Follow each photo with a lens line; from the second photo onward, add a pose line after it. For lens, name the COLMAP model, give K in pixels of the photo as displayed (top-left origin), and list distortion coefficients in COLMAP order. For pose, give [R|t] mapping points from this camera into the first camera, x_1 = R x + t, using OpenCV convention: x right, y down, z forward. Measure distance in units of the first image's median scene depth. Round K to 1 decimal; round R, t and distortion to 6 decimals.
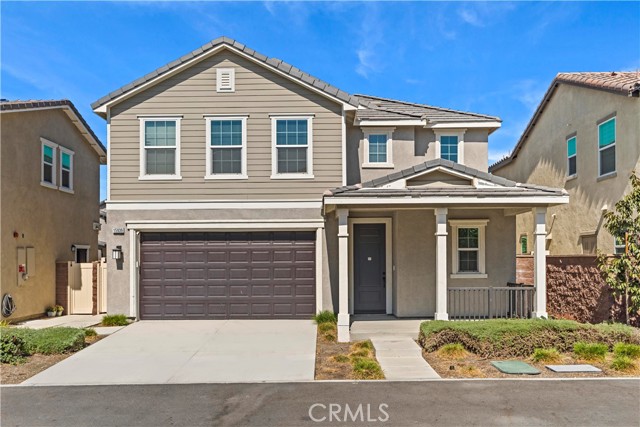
lens RADIAL K [[519.1, 0, 318.9], [0, 519.1, 254.2], [0, 0, 1]] dist [-0.004184, 0.005853]
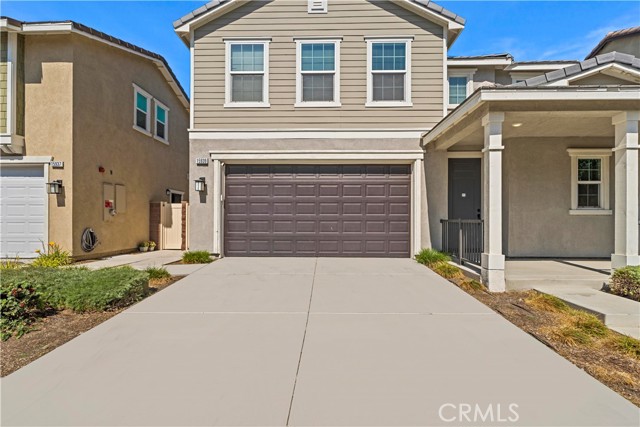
lens RADIAL K [[288.2, 0, 323.6], [0, 288.2, 218.2], [0, 0, 1]] dist [0.000642, 0.000069]
pose [[0.999922, 0.009495, -0.008121, -0.161144], [-0.009449, 0.999939, 0.005686, 0.052271], [0.008174, -0.005609, 0.999951, 0.479557]]
